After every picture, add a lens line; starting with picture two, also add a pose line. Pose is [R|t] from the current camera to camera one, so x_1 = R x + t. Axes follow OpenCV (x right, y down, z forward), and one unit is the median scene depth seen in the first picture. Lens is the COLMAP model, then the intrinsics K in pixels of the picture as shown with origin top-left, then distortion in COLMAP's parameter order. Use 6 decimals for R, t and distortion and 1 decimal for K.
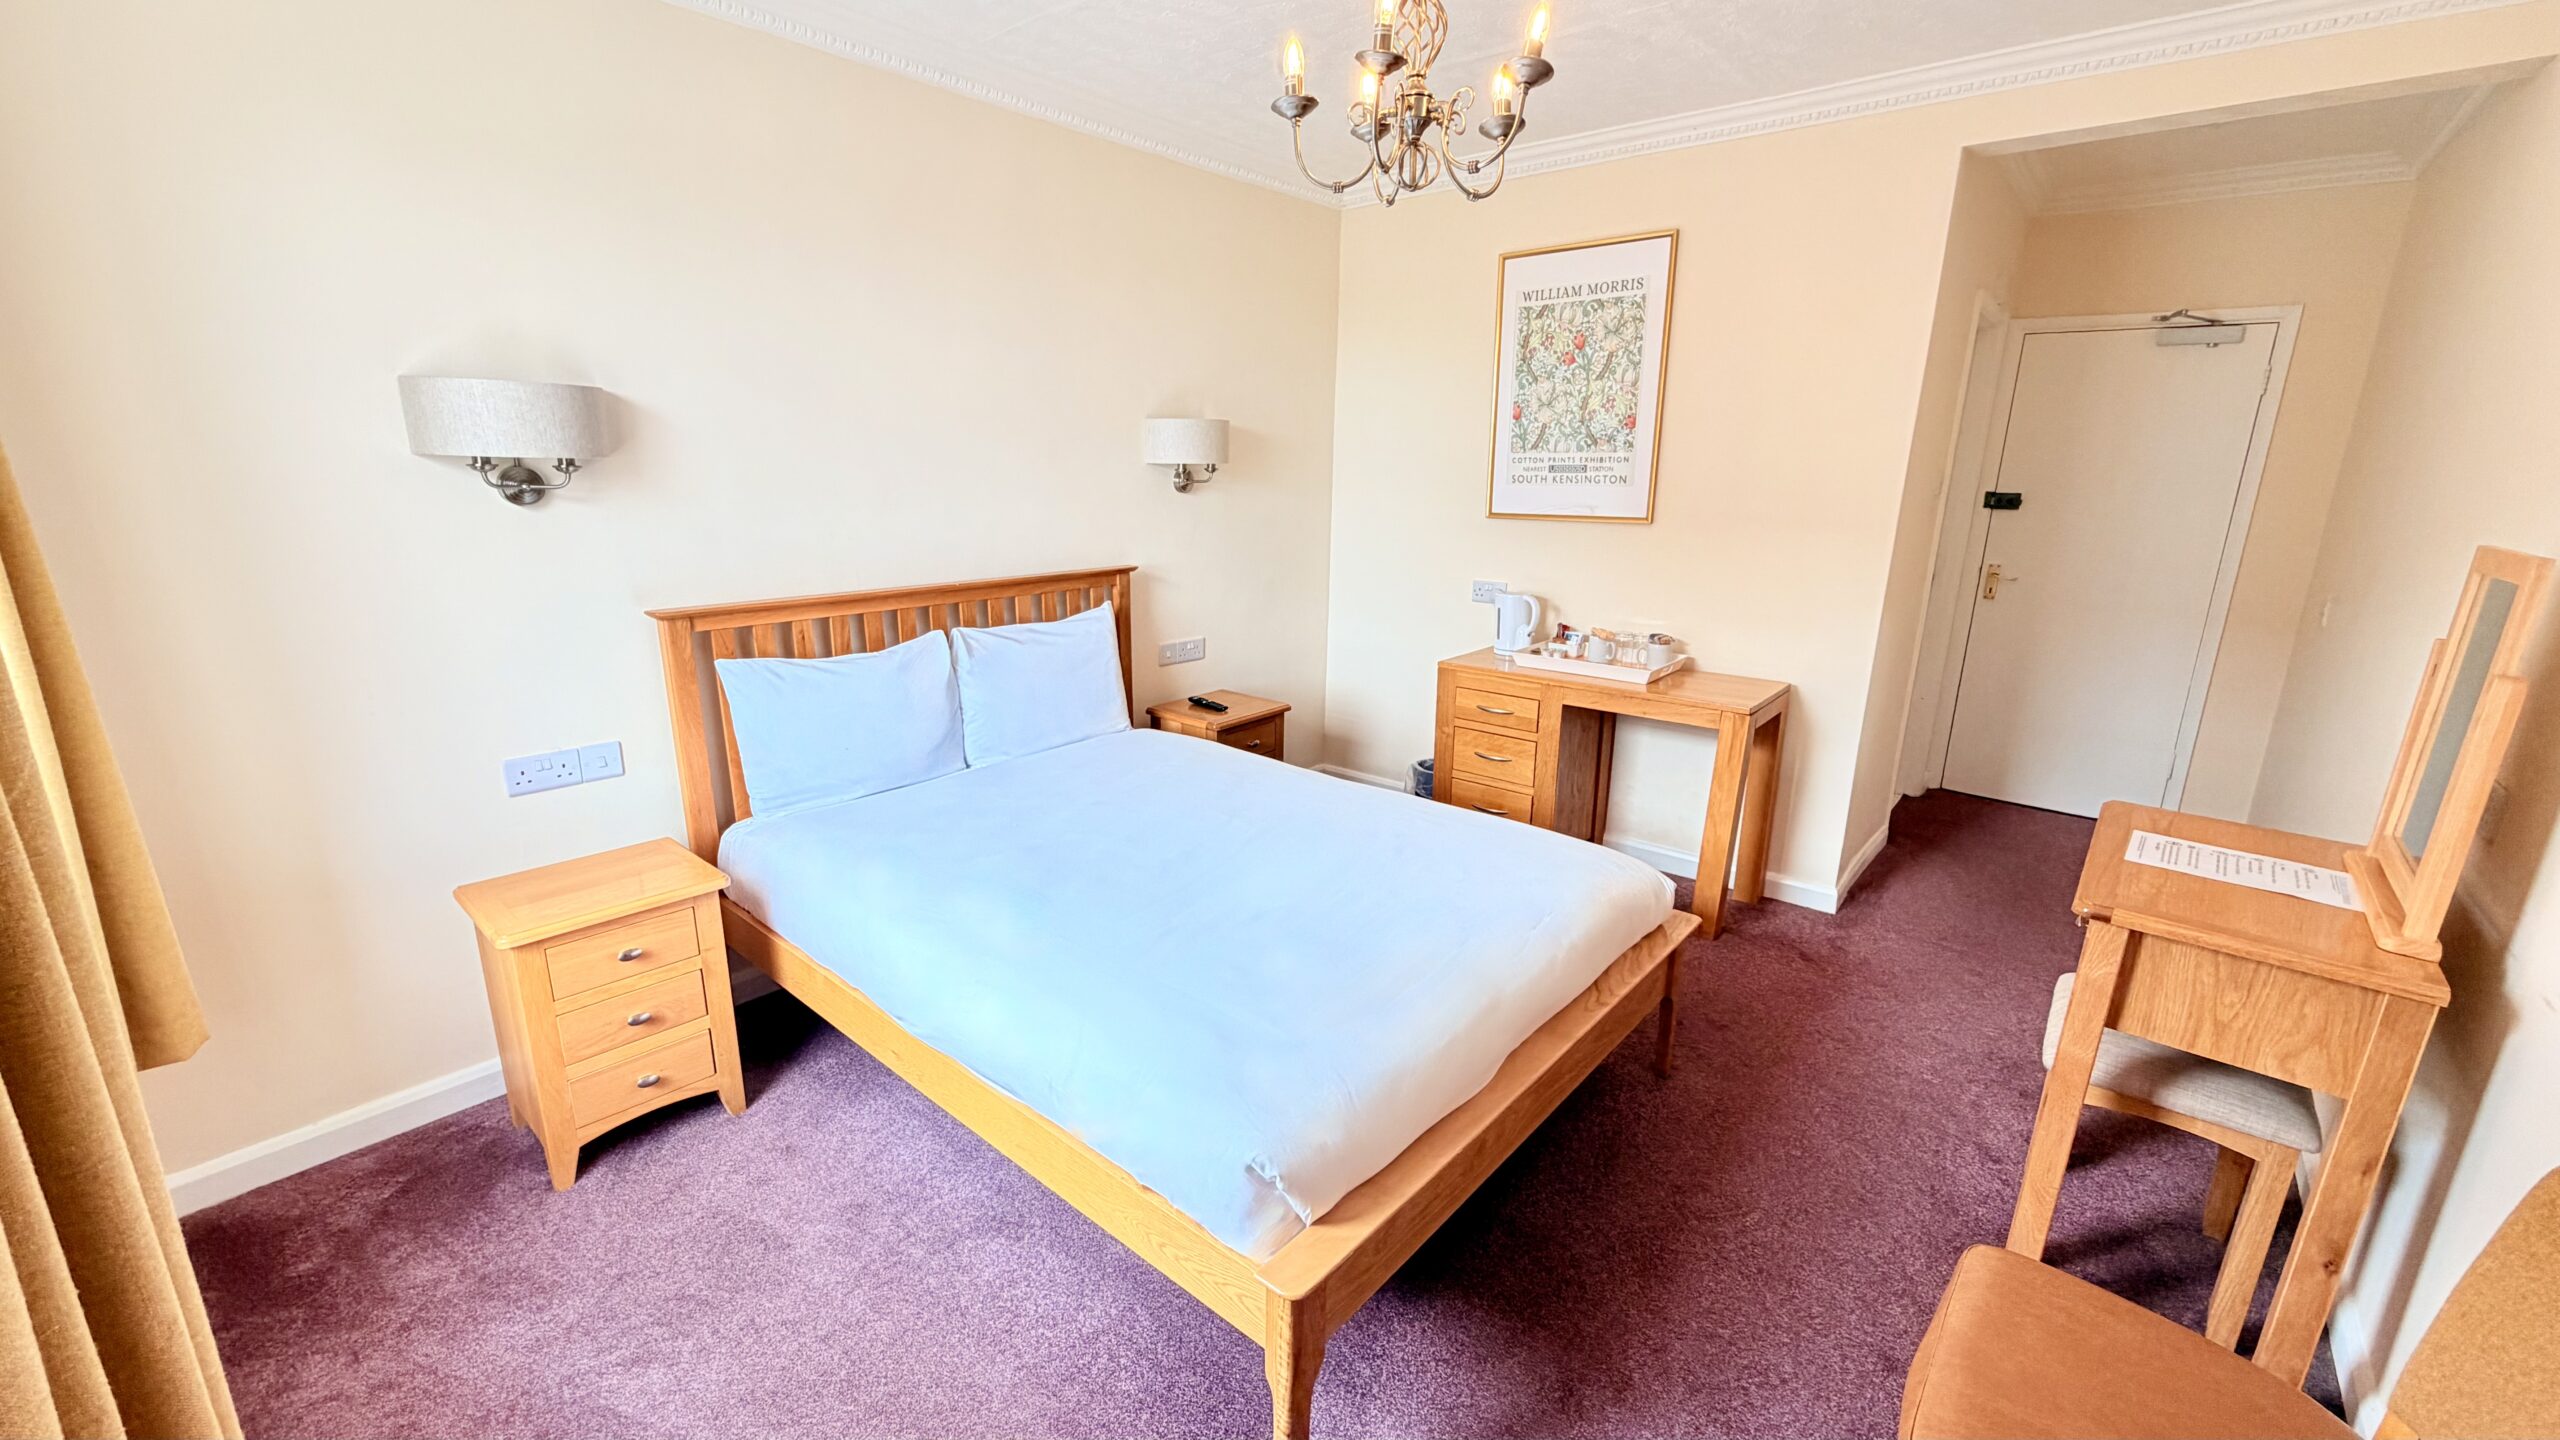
lens RADIAL K [[1020.2, 0, 1264.2], [0, 1020.2, 719.4], [0, 0, 1]] dist [0.002484, -0.000233]
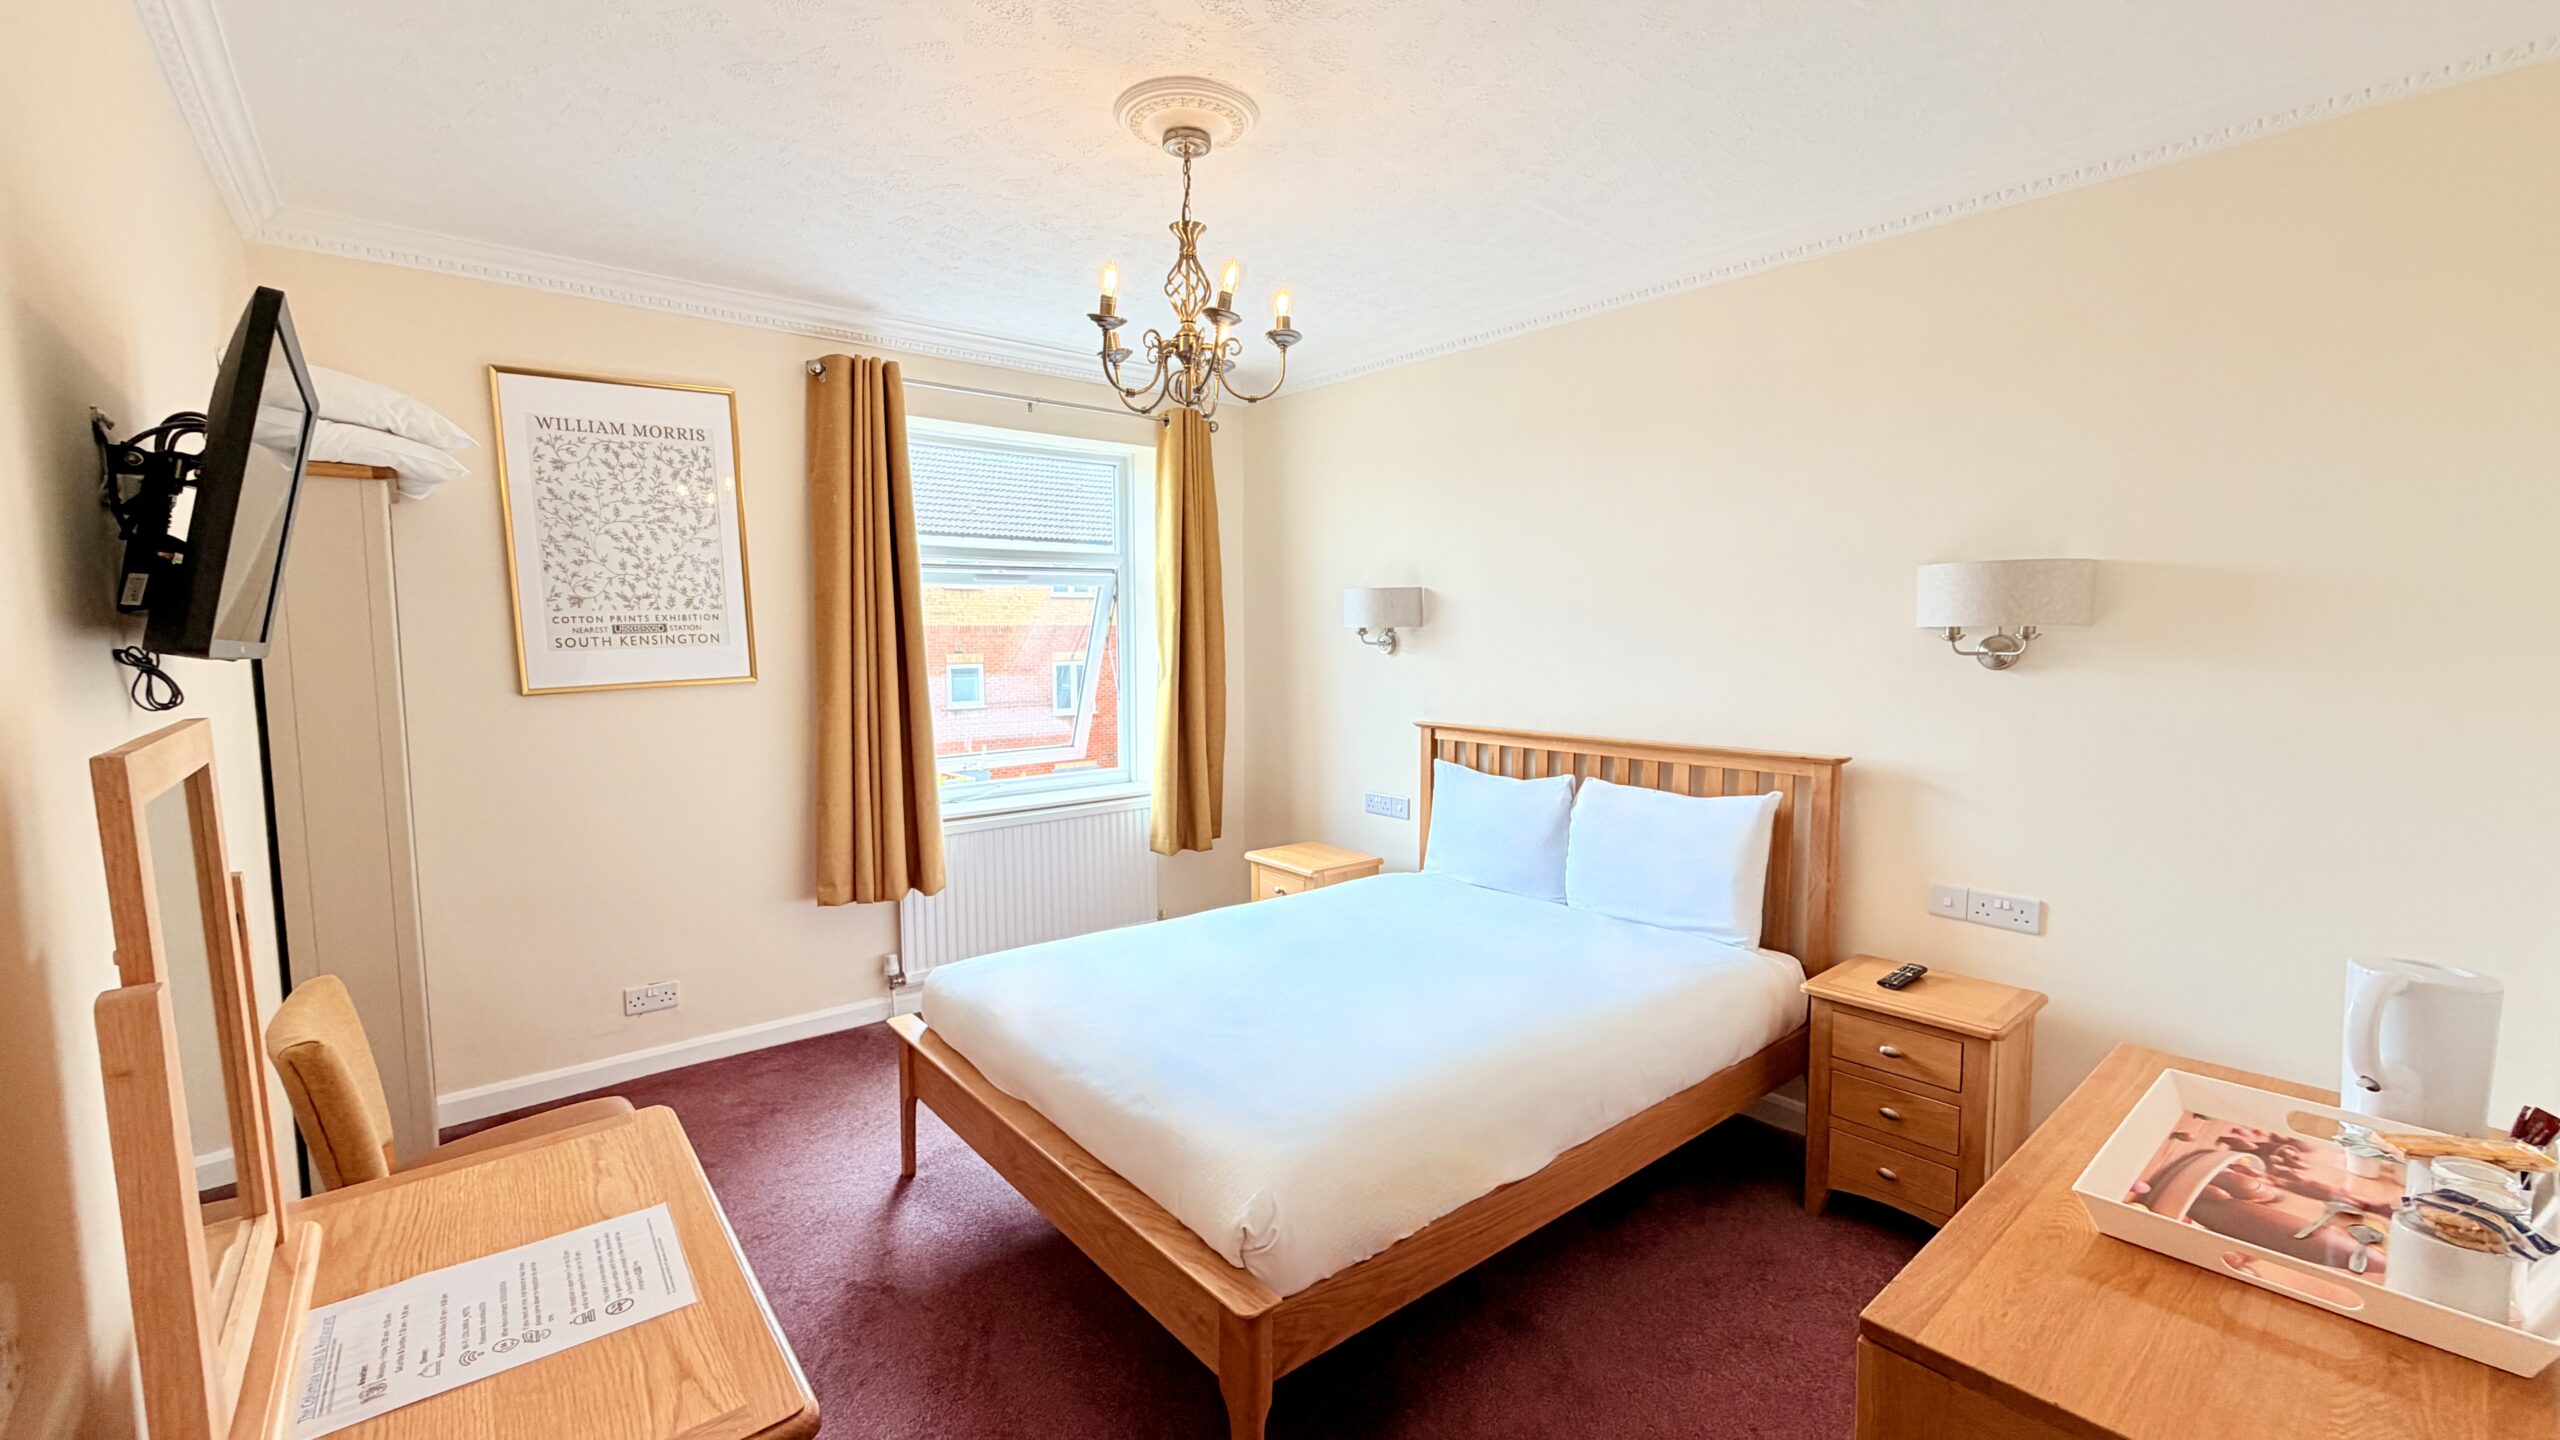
lens RADIAL K [[1032.6, 0, 1279.2], [0, 1032.6, 733.9], [0, 0, 1]] dist [-0.000057, -0.000185]
pose [[-0.153739, 0.086806, -0.984291, 0.743908], [-0.247301, 0.961051, 0.123383, -0.169240], [0.956664, 0.262385, -0.126284, 0.733665]]
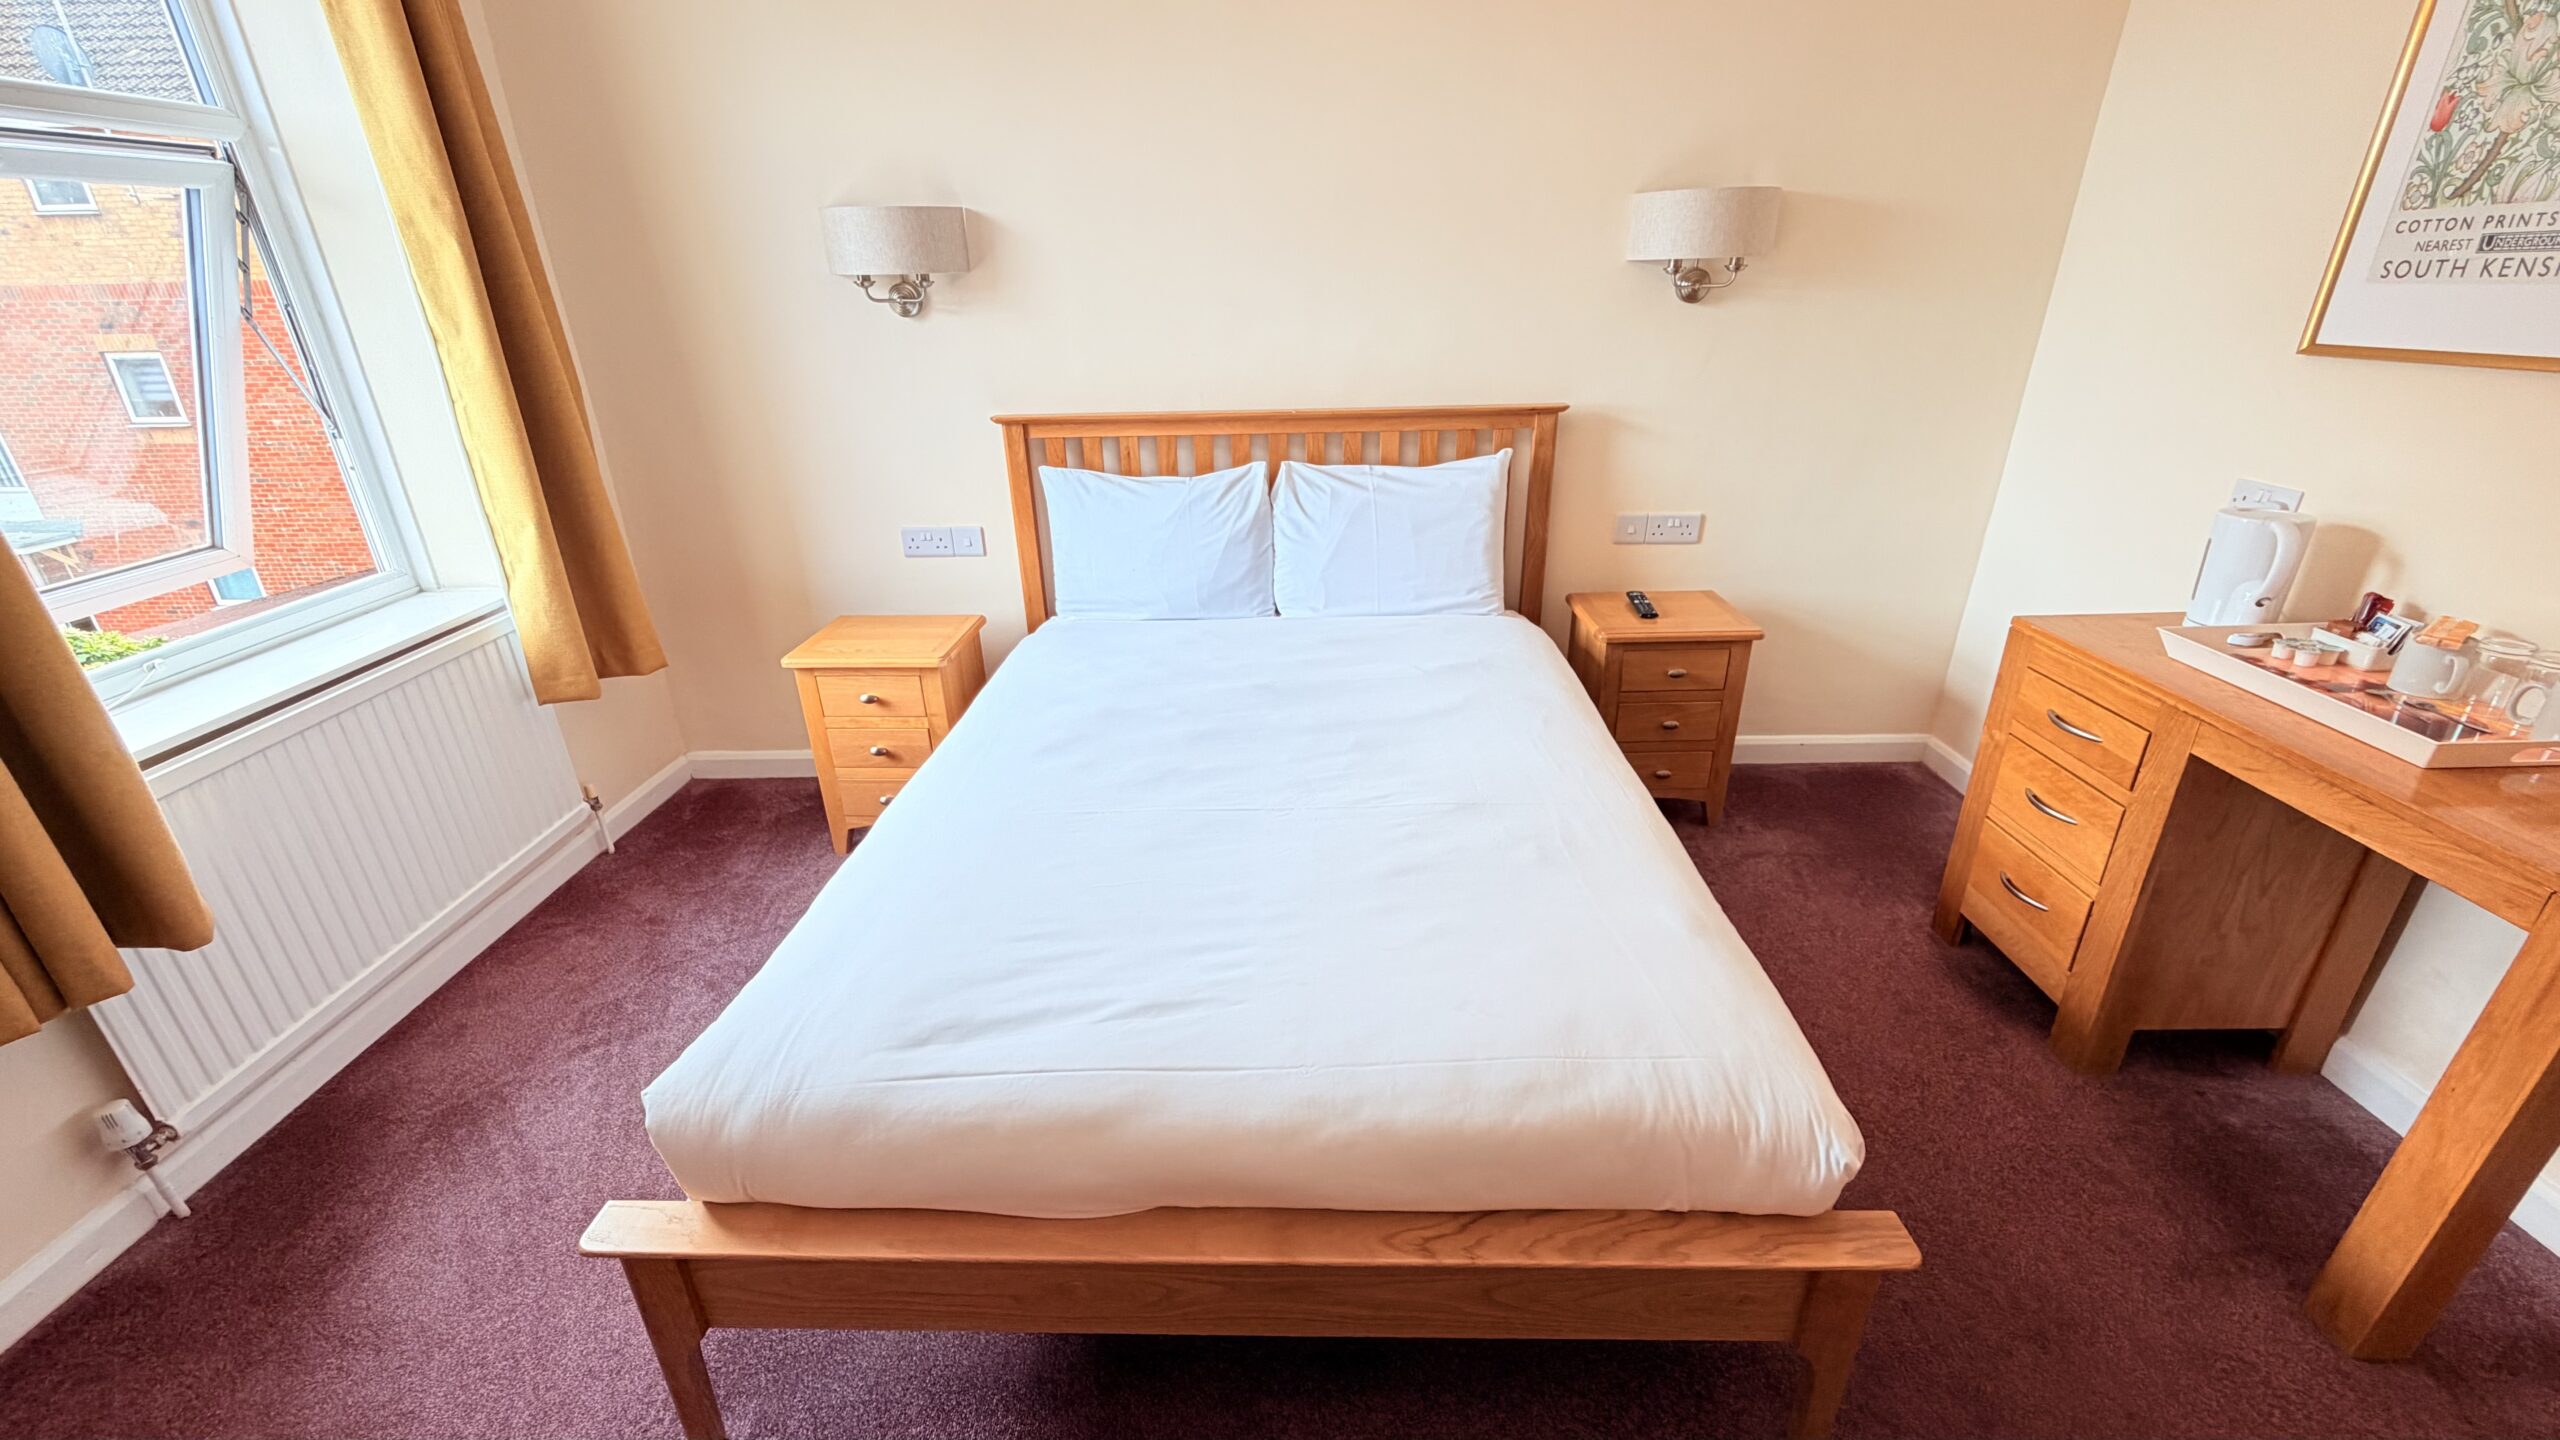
lens RADIAL K [[1020.2, 0, 1264.2], [0, 1020.2, 719.4], [0, 0, 1]] dist [0.002484, -0.000233]
pose [[0.637112, 0.289385, -0.714384, 0.362976], [-0.164051, 0.956519, 0.241163, -0.077786], [0.753111, -0.036452, 0.656883, 0.344450]]
